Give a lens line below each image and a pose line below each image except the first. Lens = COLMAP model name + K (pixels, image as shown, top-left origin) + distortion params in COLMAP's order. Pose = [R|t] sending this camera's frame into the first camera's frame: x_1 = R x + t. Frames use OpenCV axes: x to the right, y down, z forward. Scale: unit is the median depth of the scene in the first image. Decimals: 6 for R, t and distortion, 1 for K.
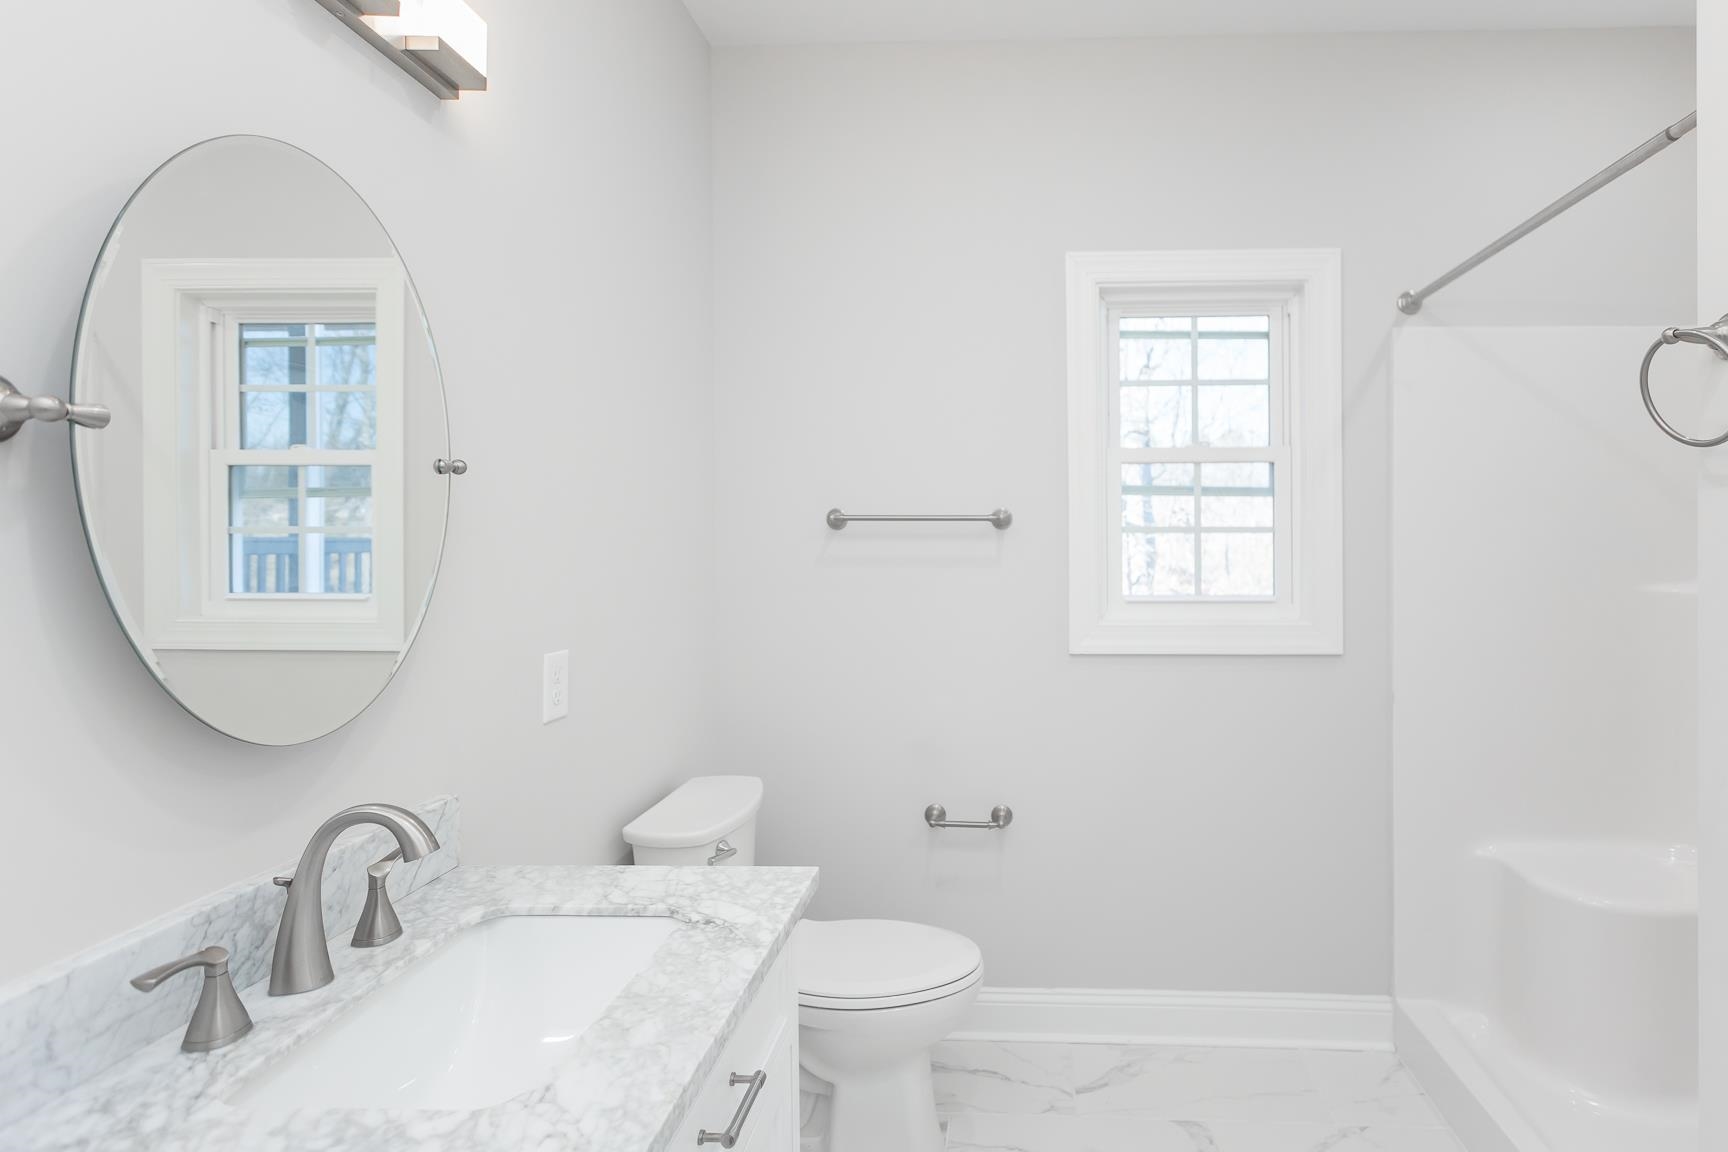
lens RADIAL K [[849.0, 0, 979.0], [0, 849.0, 552.8], [0, 0, 1]] dist [-0.000147, 0.001223]
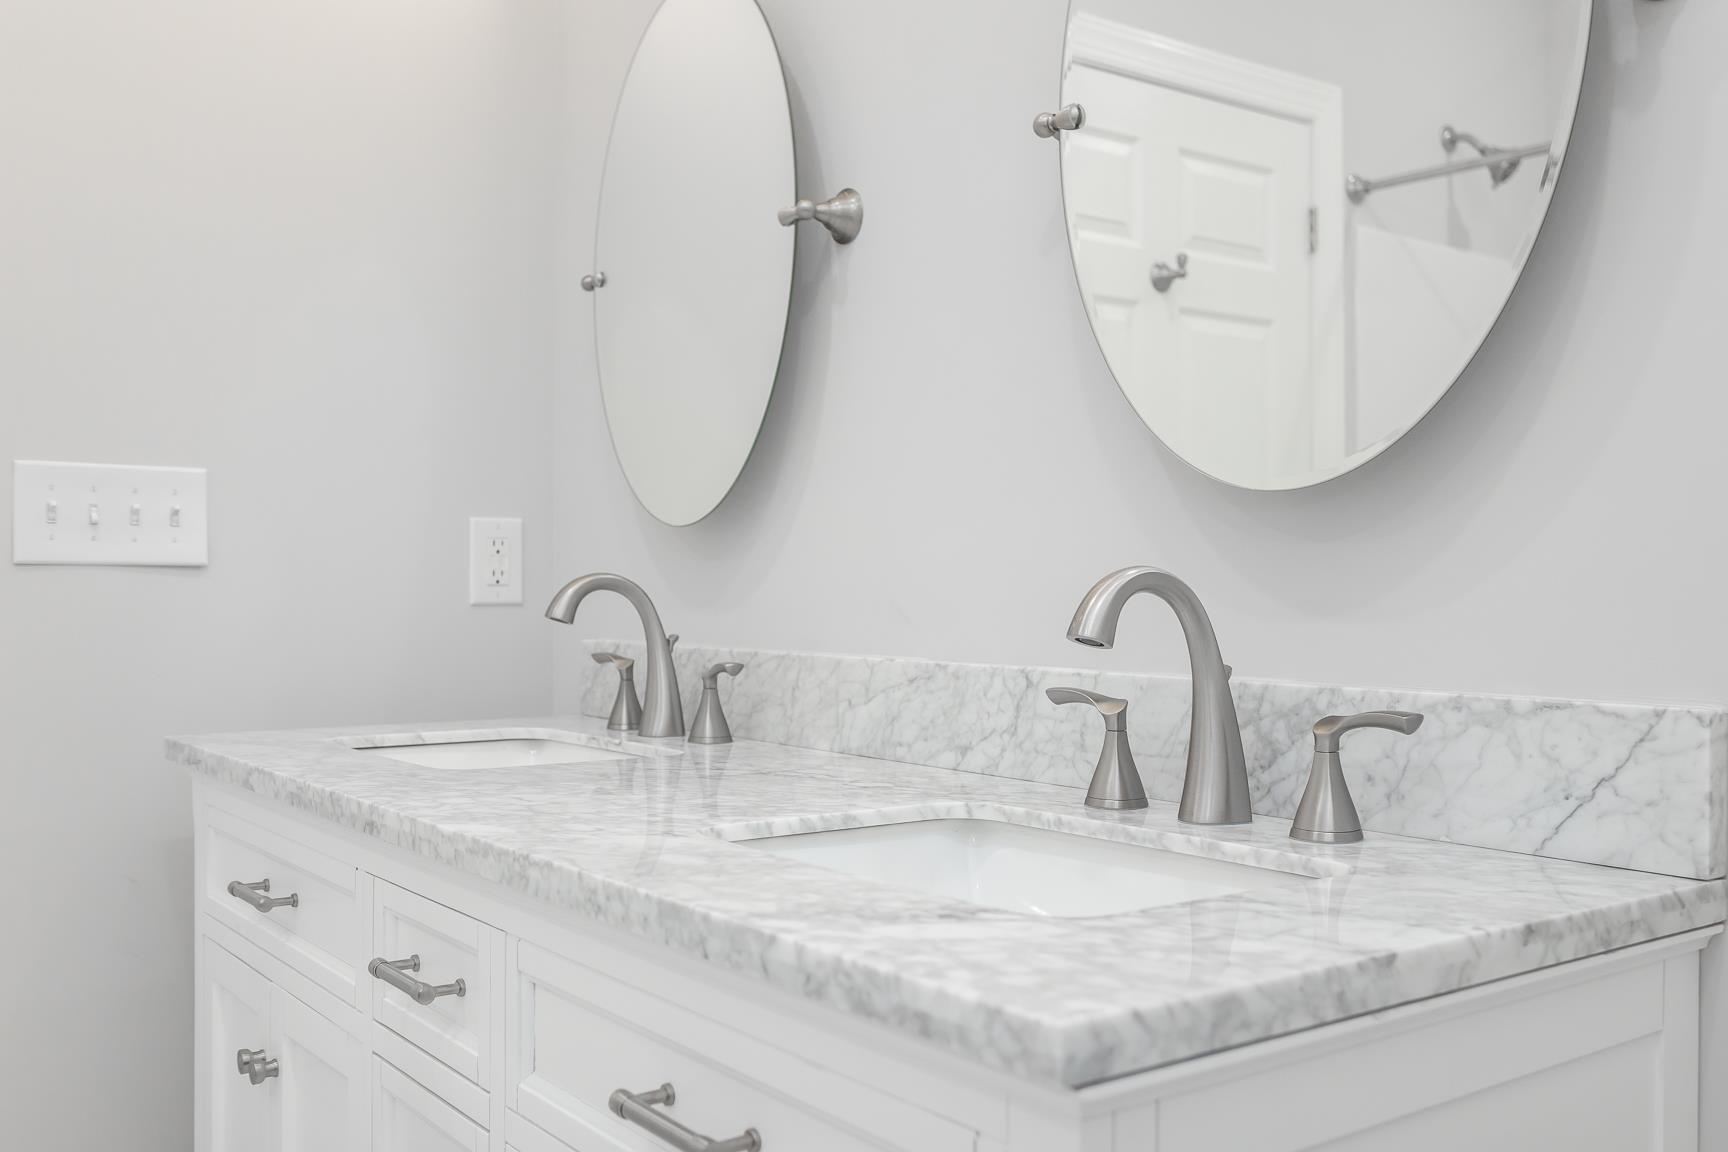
lens RADIAL K [[1620.4, 0, 864.0], [0, 1620.4, 576.0], [0, 0, 1]] dist [-0.002449, 0.000201]
pose [[-0.779193, 0.005956, -0.626756, 0.104666], [0.003041, 0.999979, 0.005723, 0.109427], [0.626777, 0.002554, -0.779195, 0.697666]]
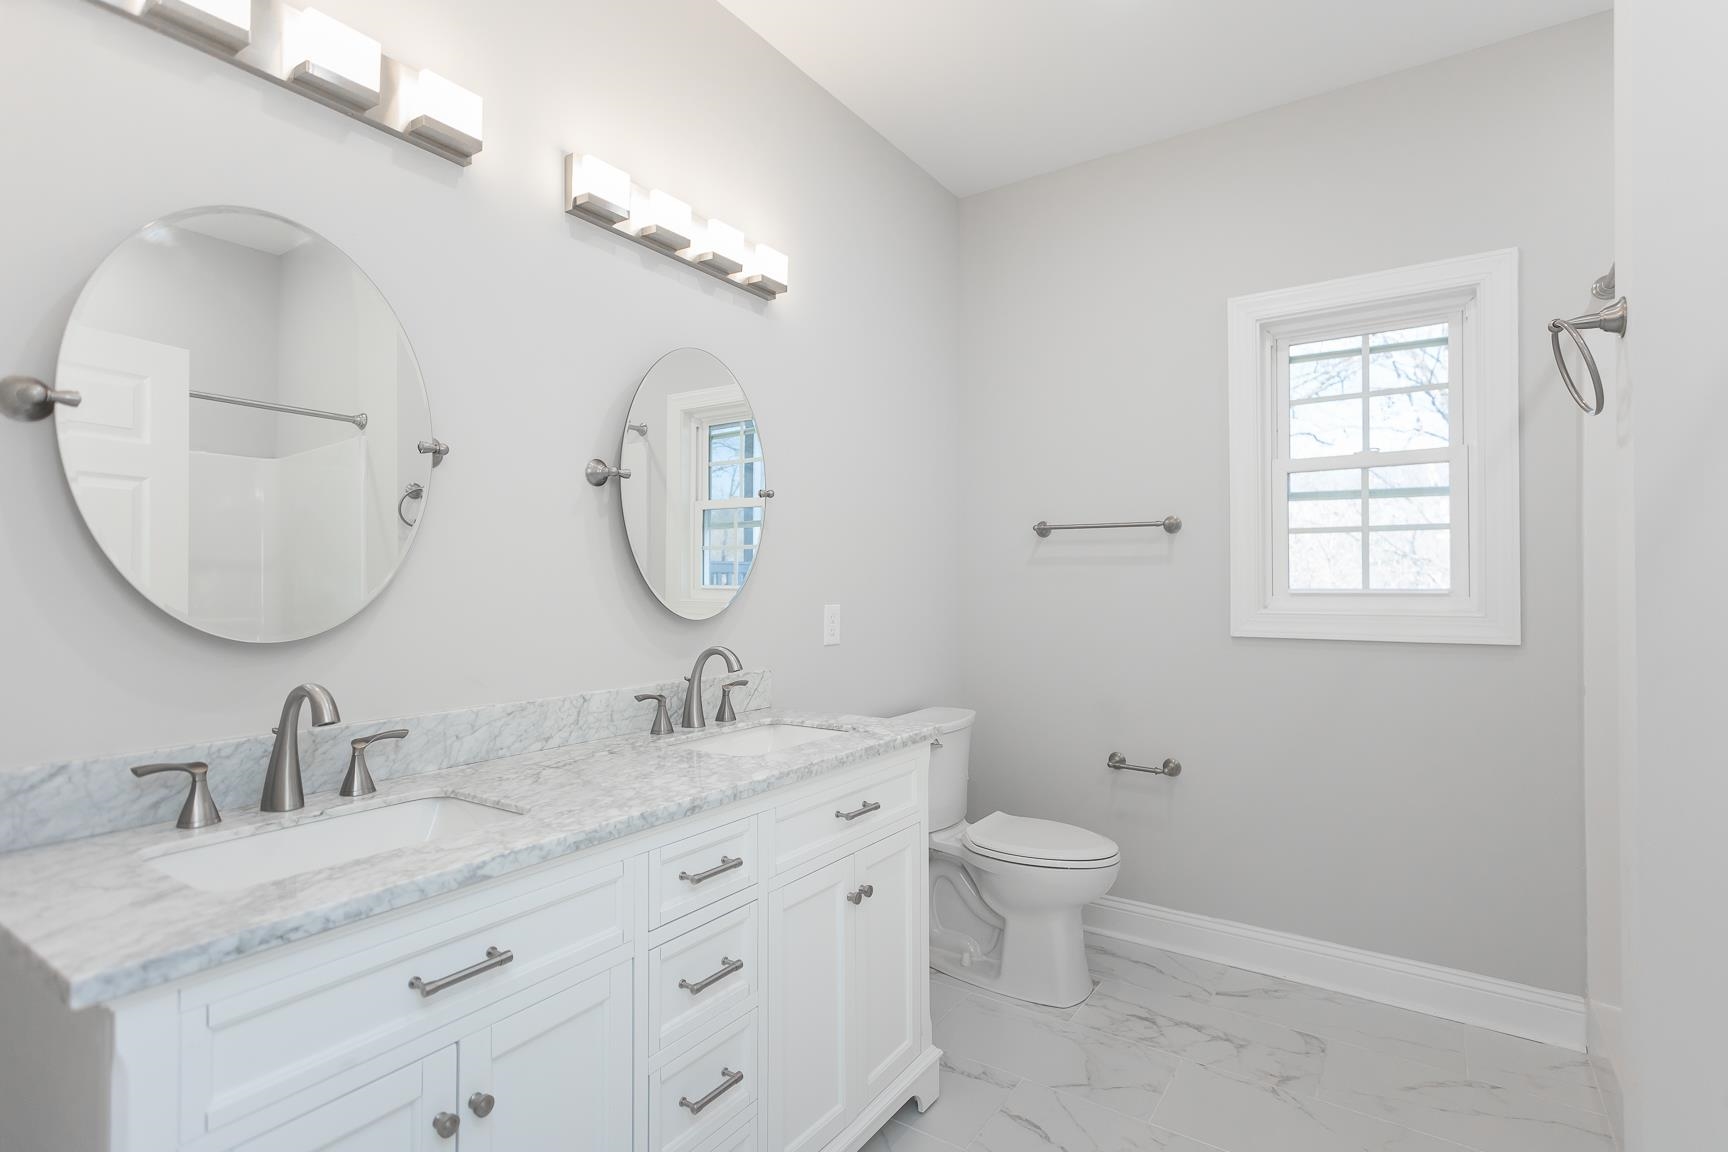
lens RADIAL K [[805.6, 0, 888.8], [0, 805.6, 567.6], [0, 0, 1]] dist [-0.003382, 0.000350]
pose [[0.862939, -0.008943, -0.505230, 0.262587], [-0.004359, 0.999674, -0.025141, 0.054096], [0.505290, 0.023897, 0.862619, -0.209372]]
